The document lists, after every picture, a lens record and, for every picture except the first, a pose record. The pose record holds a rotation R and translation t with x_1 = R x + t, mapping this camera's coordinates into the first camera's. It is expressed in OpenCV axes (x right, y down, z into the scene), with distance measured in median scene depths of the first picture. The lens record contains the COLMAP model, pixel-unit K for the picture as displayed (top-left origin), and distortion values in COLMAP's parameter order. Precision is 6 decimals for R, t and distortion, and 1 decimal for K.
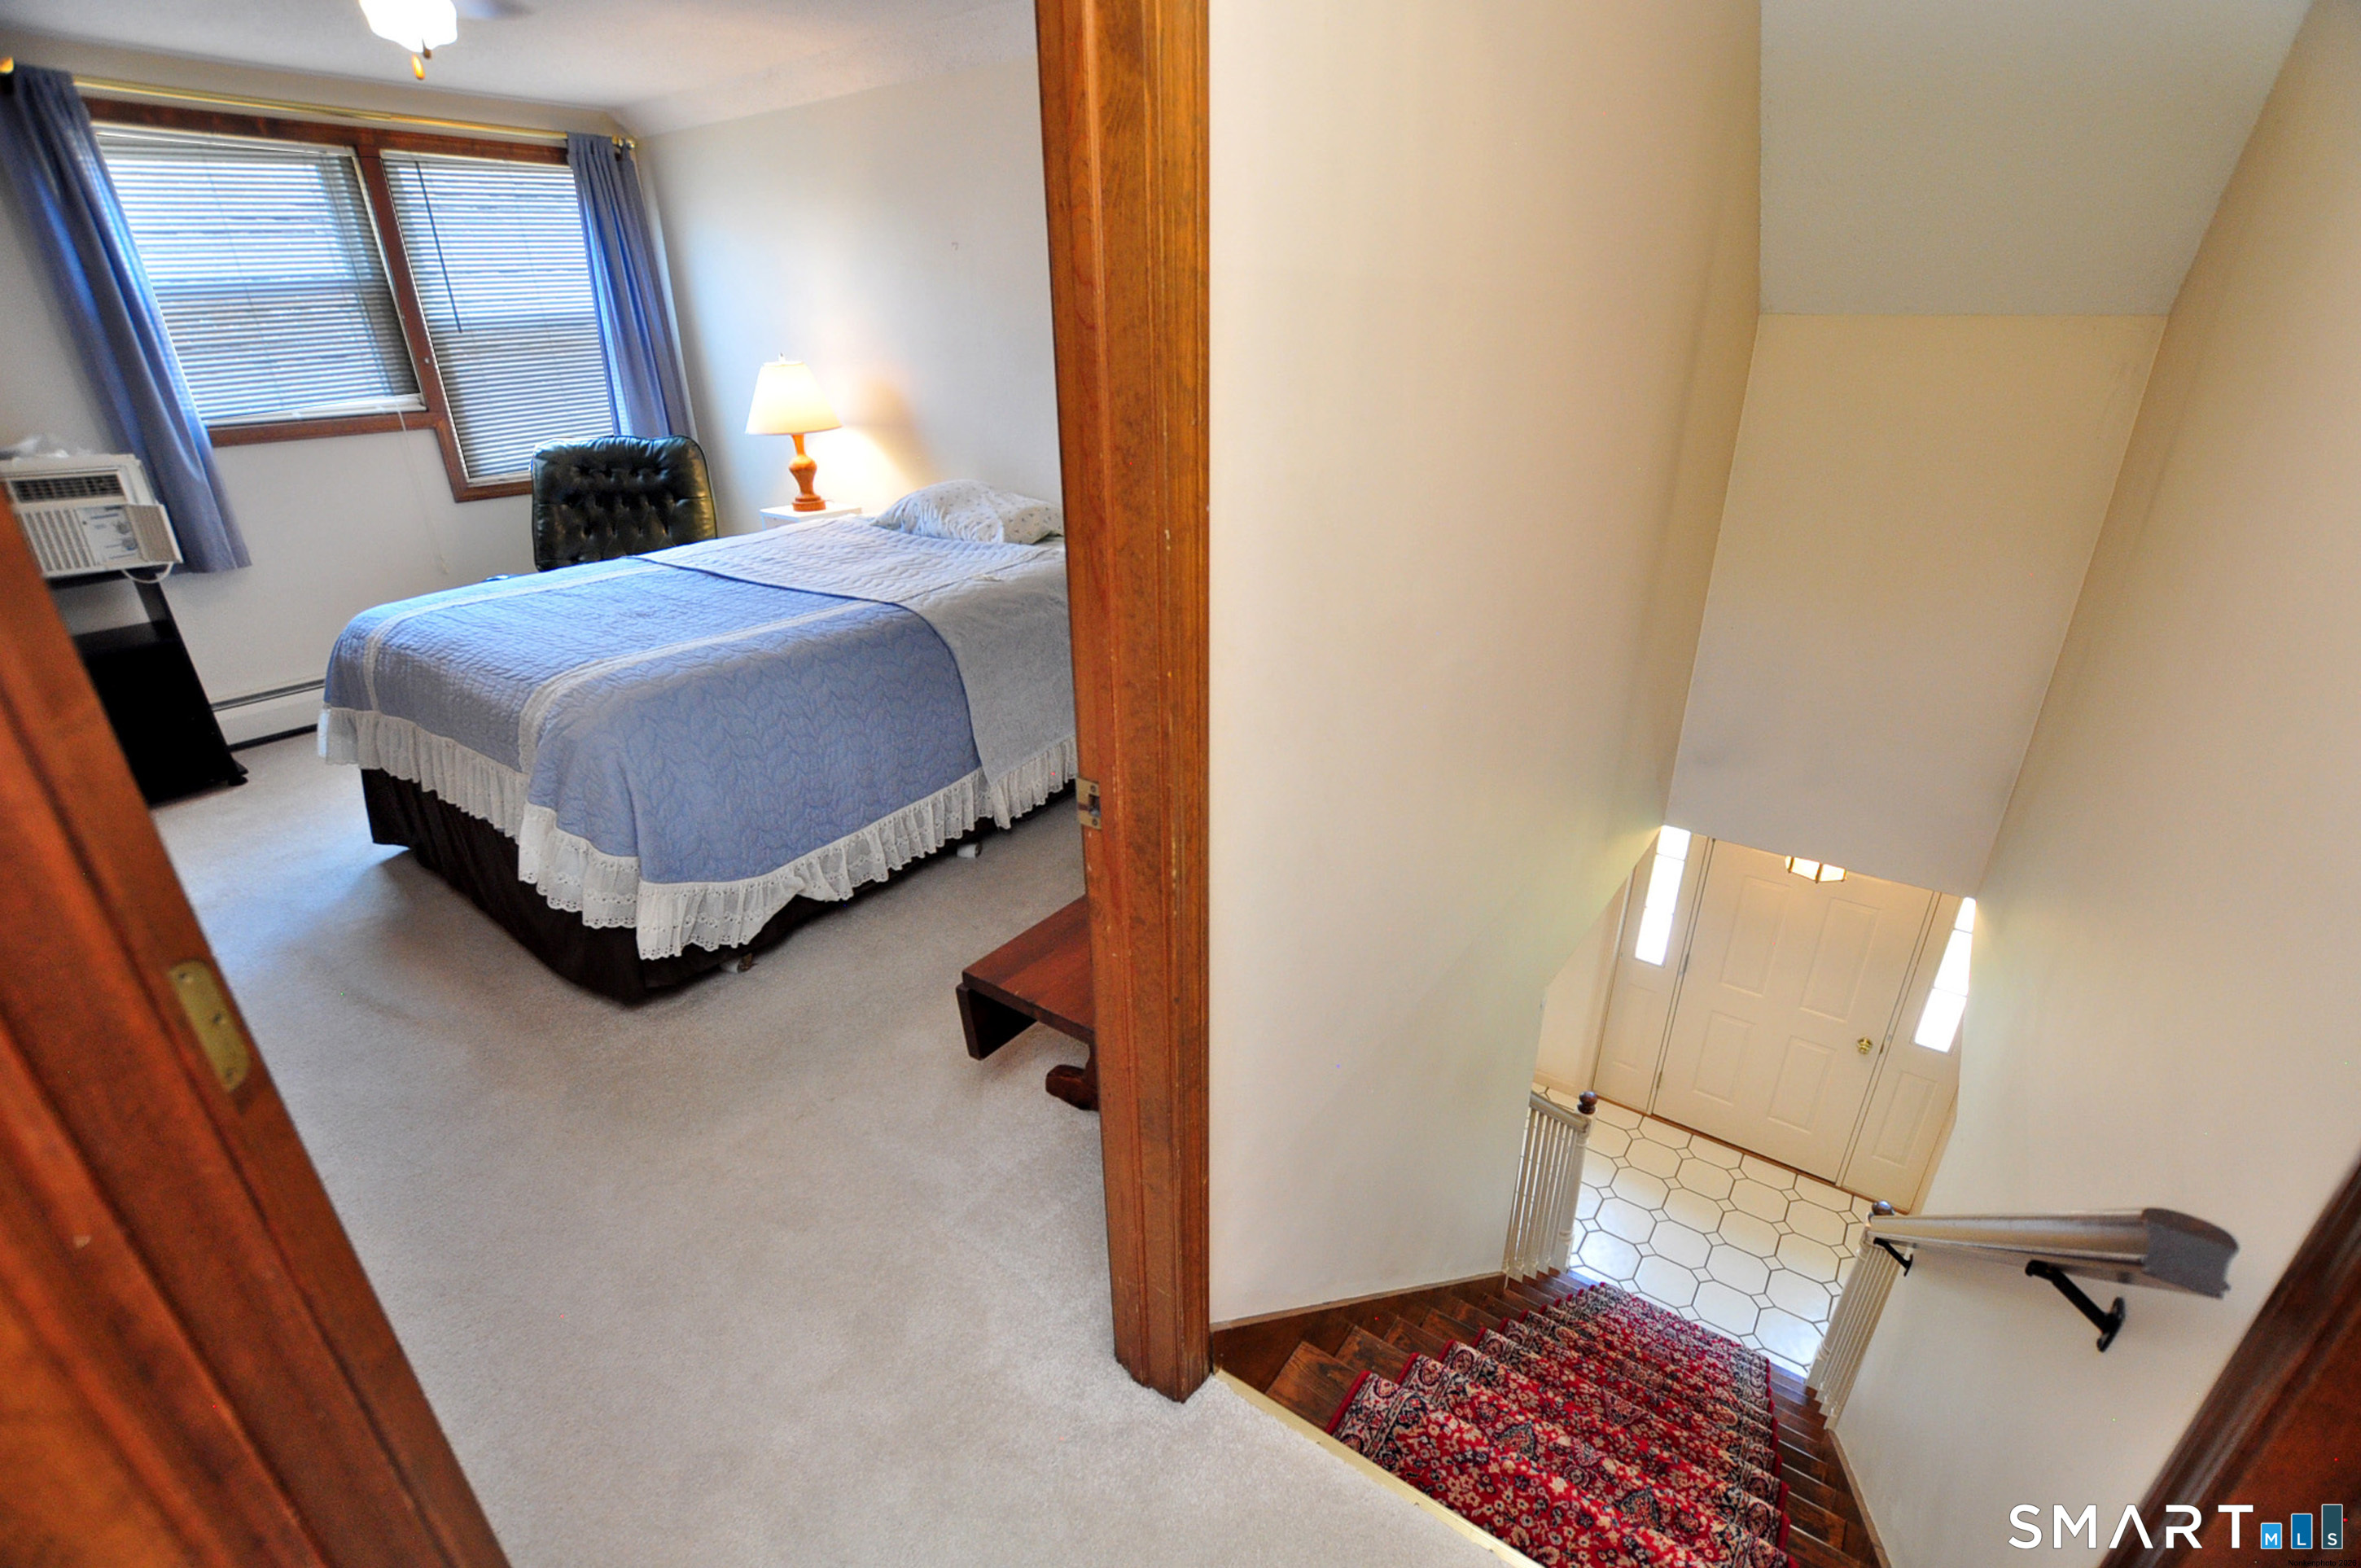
lens RADIAL K [[1030.1, 0, 1195.5], [0, 1030.1, 803.6], [0, 0, 1]] dist [-0.025337, -0.000184]
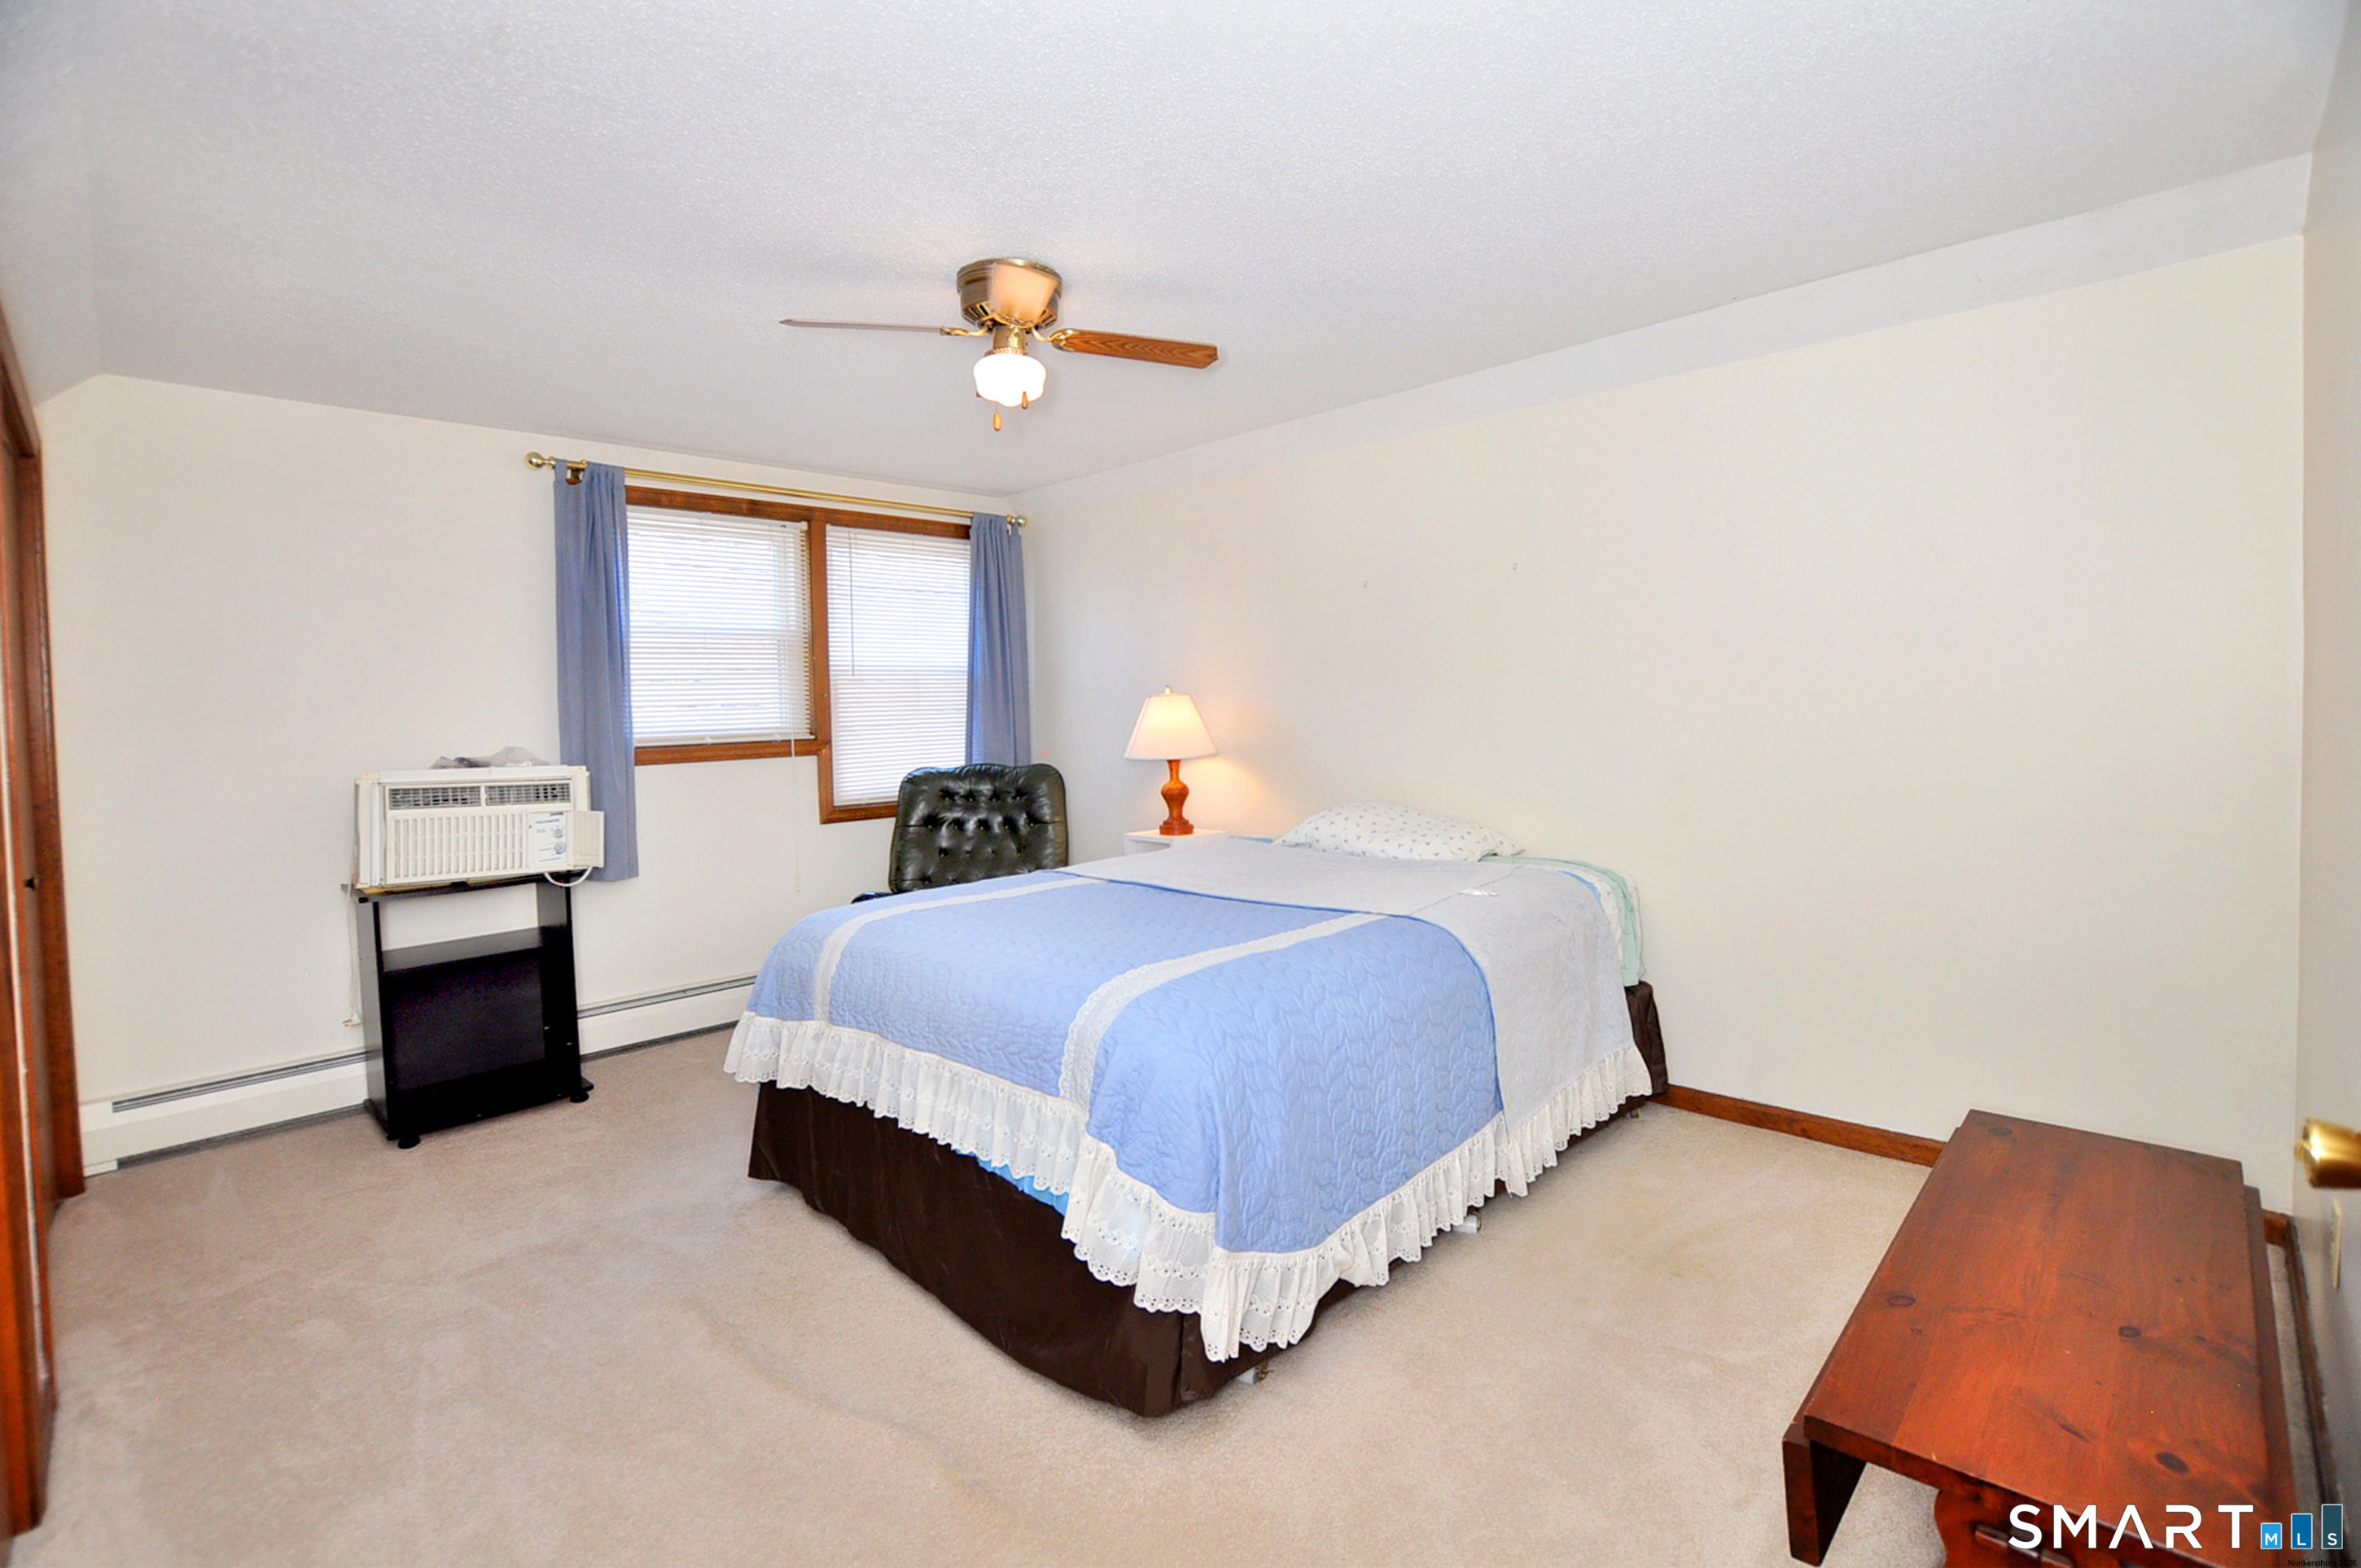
lens RADIAL K [[1033.1, 0, 1186.1], [0, 1033.1, 726.5], [0, 0, 1]] dist [-0.022292, -0.000032]
pose [[0.991167, -0.009819, -0.132255, -0.343843], [-0.043689, 0.917414, -0.395530, 0.016134], [0.125217, 0.397814, 0.908881, 0.086844]]
